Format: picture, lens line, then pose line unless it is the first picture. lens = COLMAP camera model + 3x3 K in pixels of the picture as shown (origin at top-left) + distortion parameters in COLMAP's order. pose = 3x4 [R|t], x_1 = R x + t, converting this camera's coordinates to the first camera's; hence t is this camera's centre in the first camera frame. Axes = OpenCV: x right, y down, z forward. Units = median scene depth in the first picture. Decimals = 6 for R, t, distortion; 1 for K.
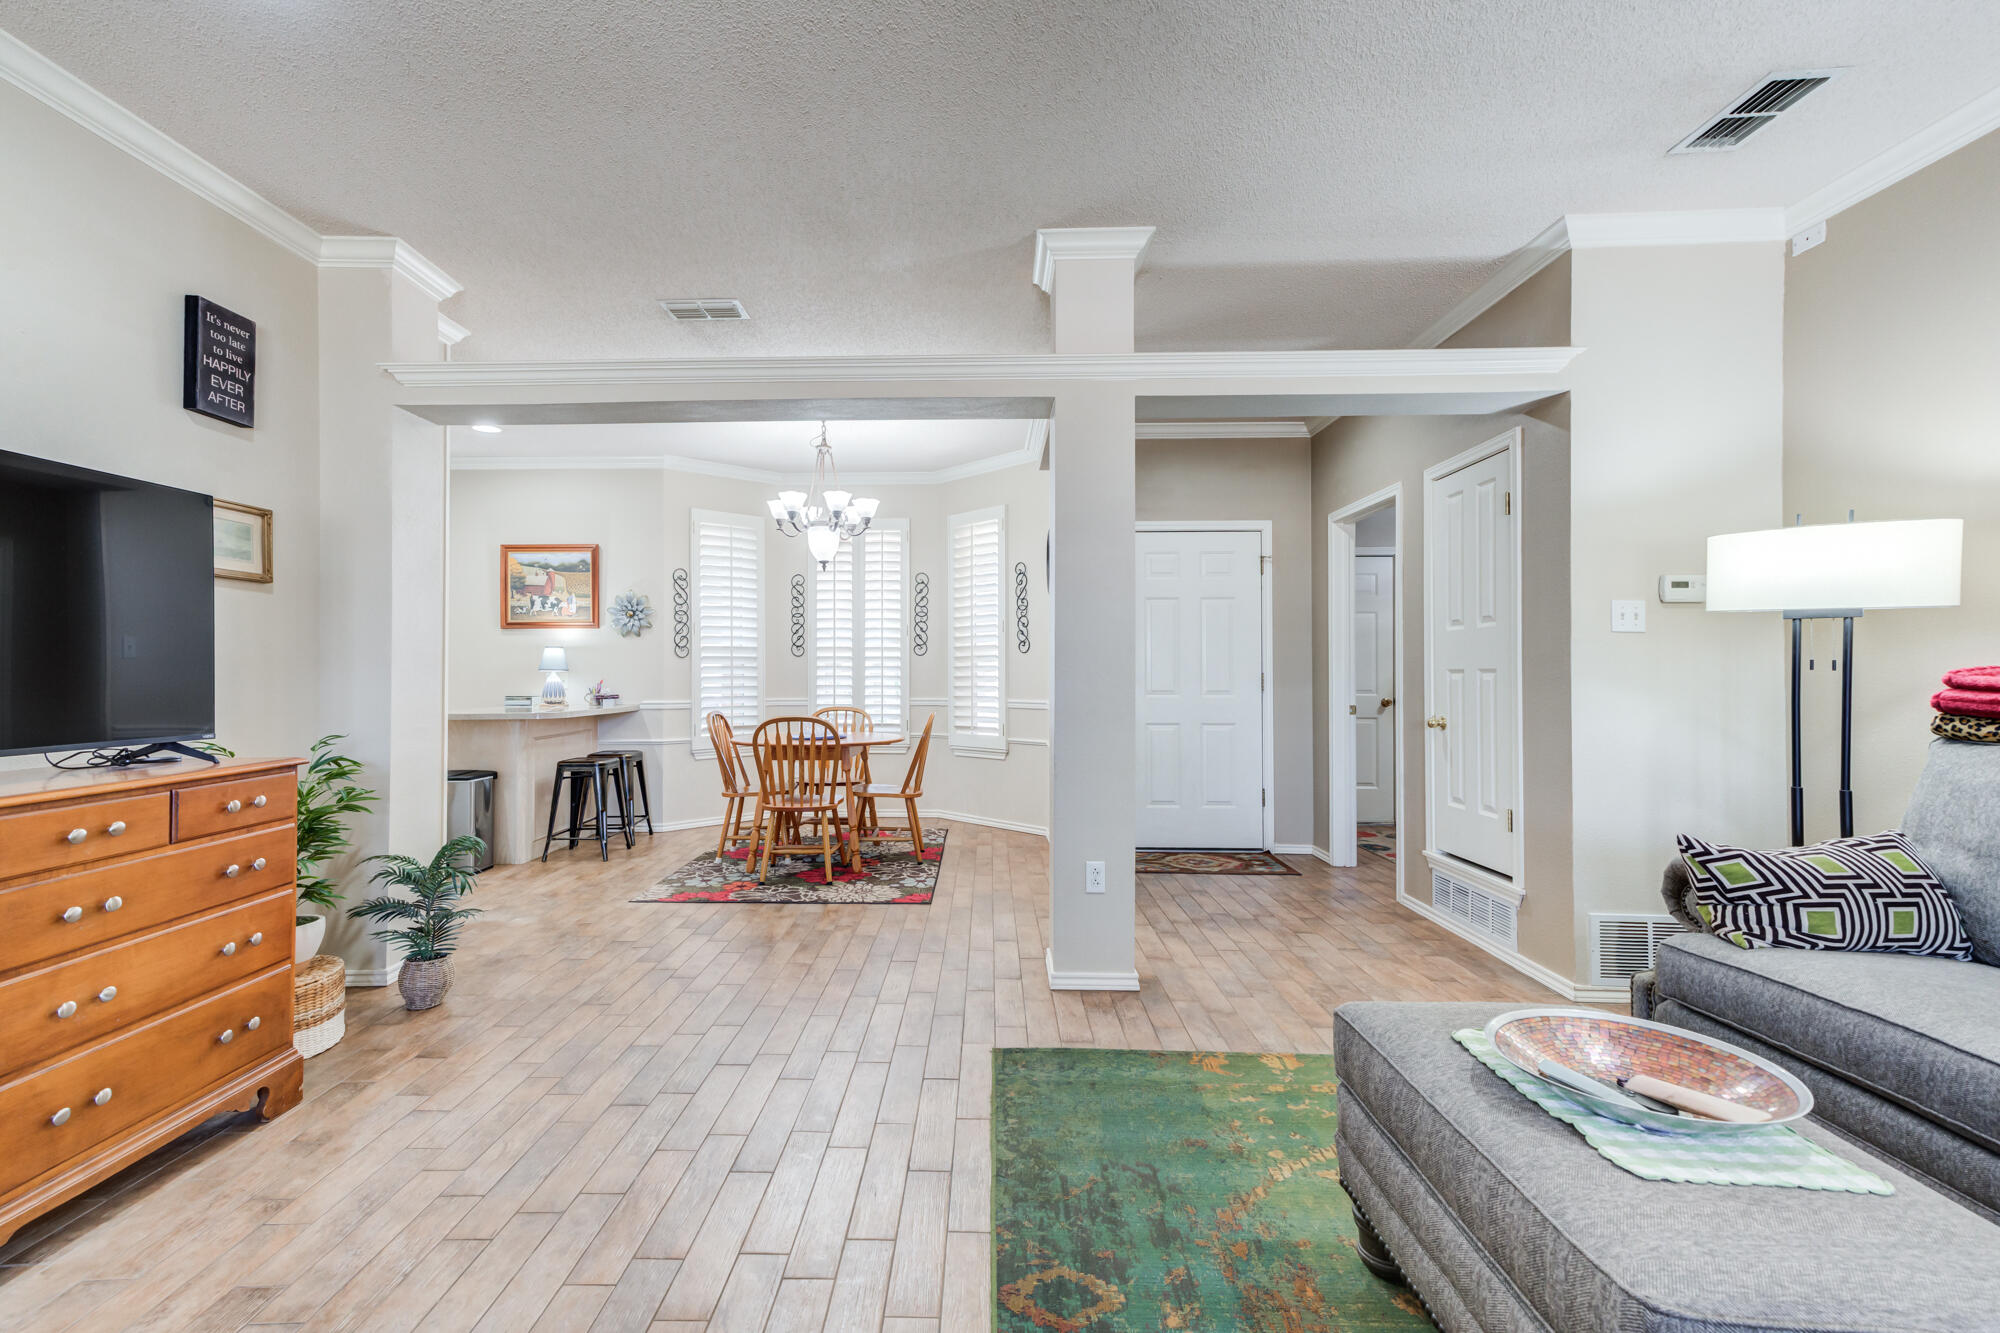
lens RADIAL K [[894.2, 0, 953.7], [0, 894.2, 657.8], [0, 0, 1]] dist [-0.024042, 0.011101]
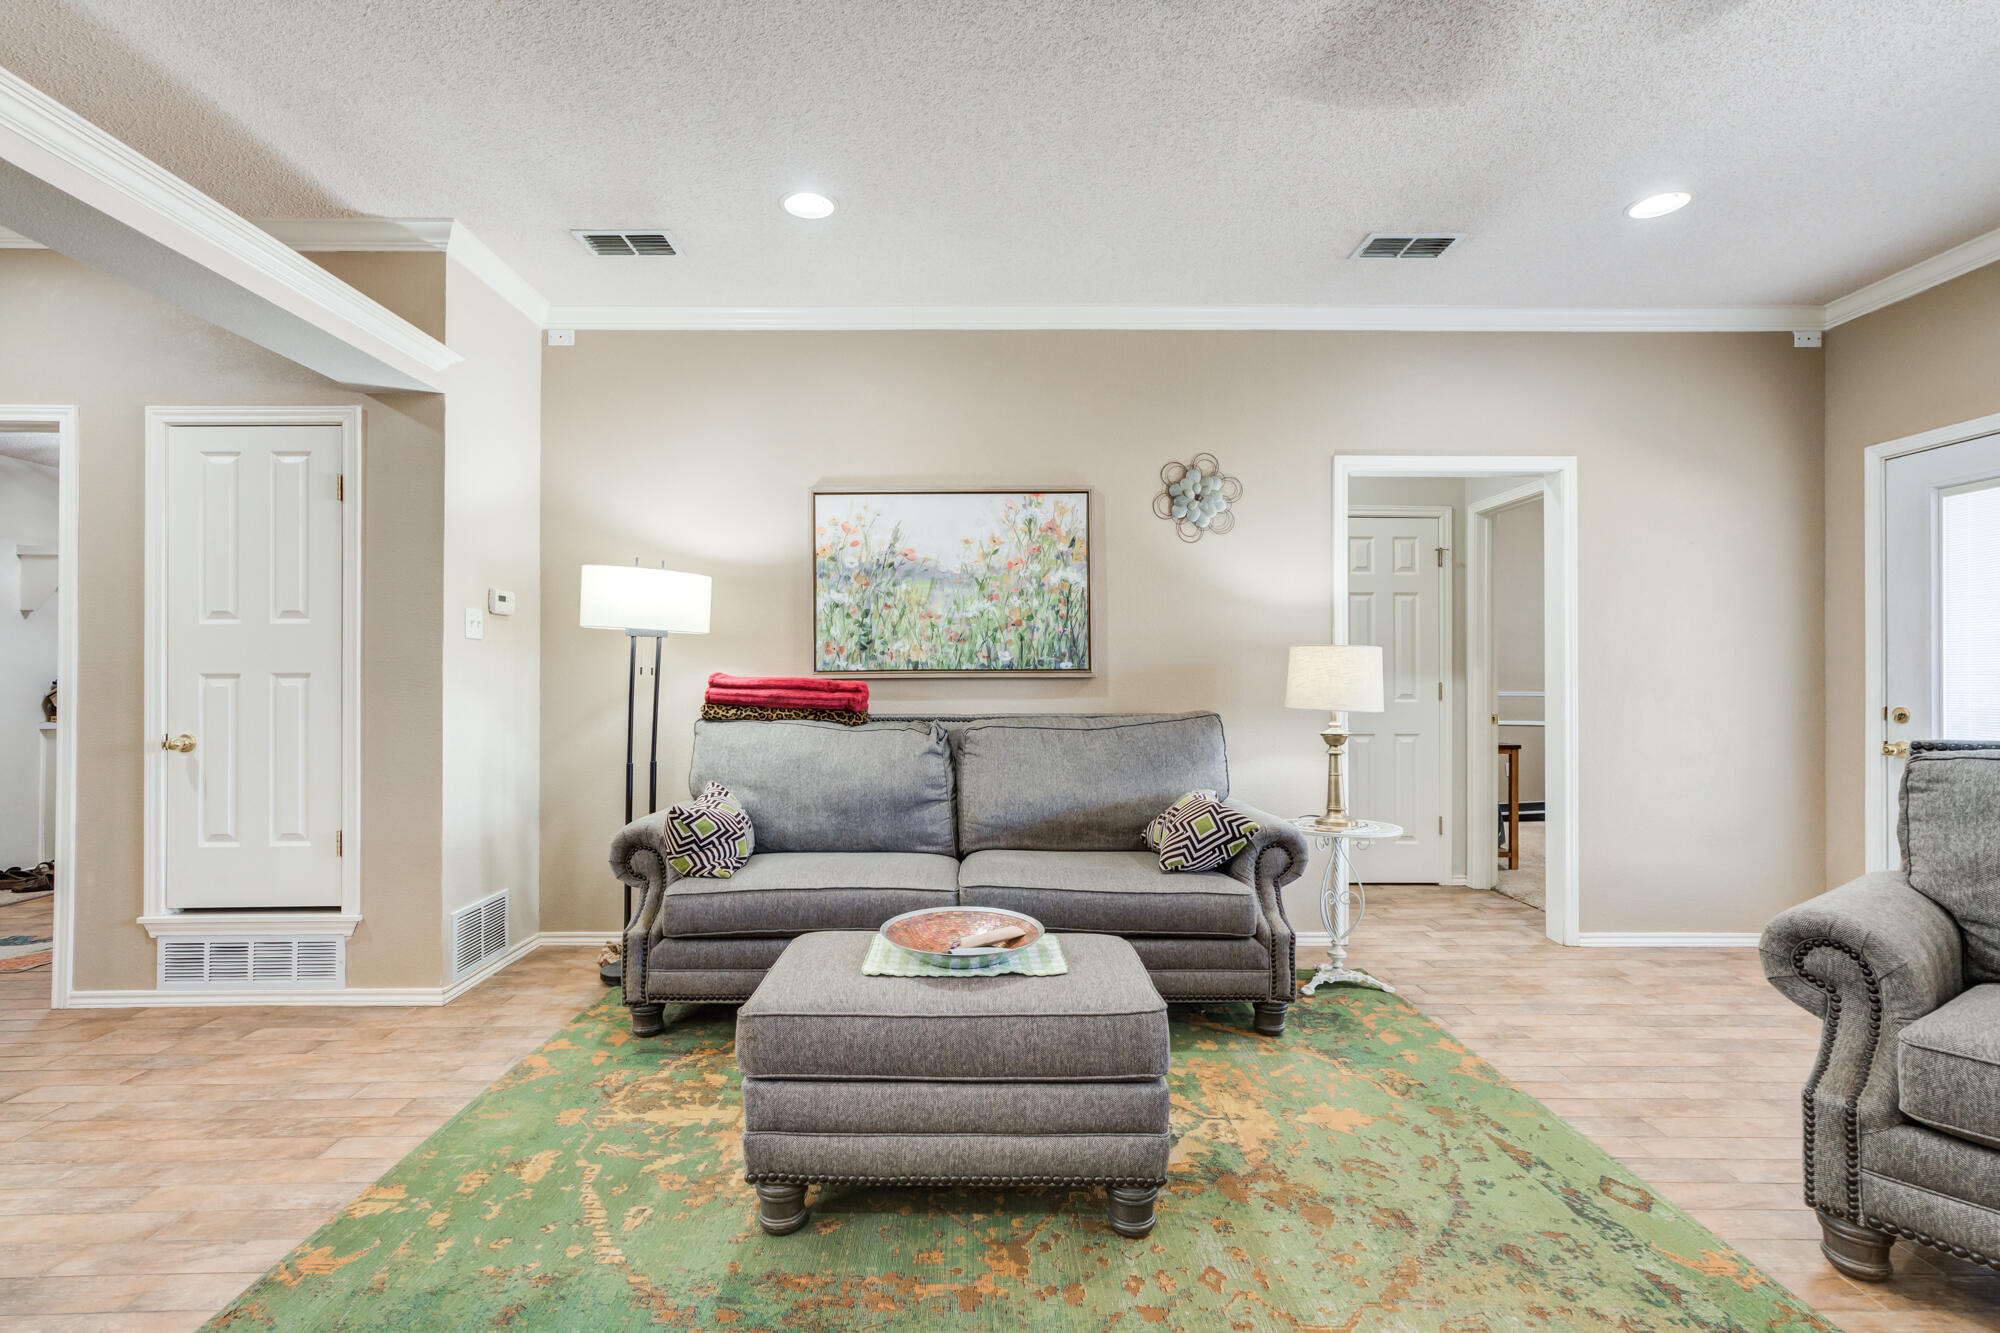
lens RADIAL K [[894.2, 0, 985.8], [0, 894.2, 661.9], [0, 0, 1]] dist [-0.024042, 0.011101]
pose [[-0.060254, 0.013531, 0.998091, -0.262029], [-0.014804, 0.999786, -0.014448, 0.003794], [-0.998073, -0.015646, -0.060040, 0.348796]]
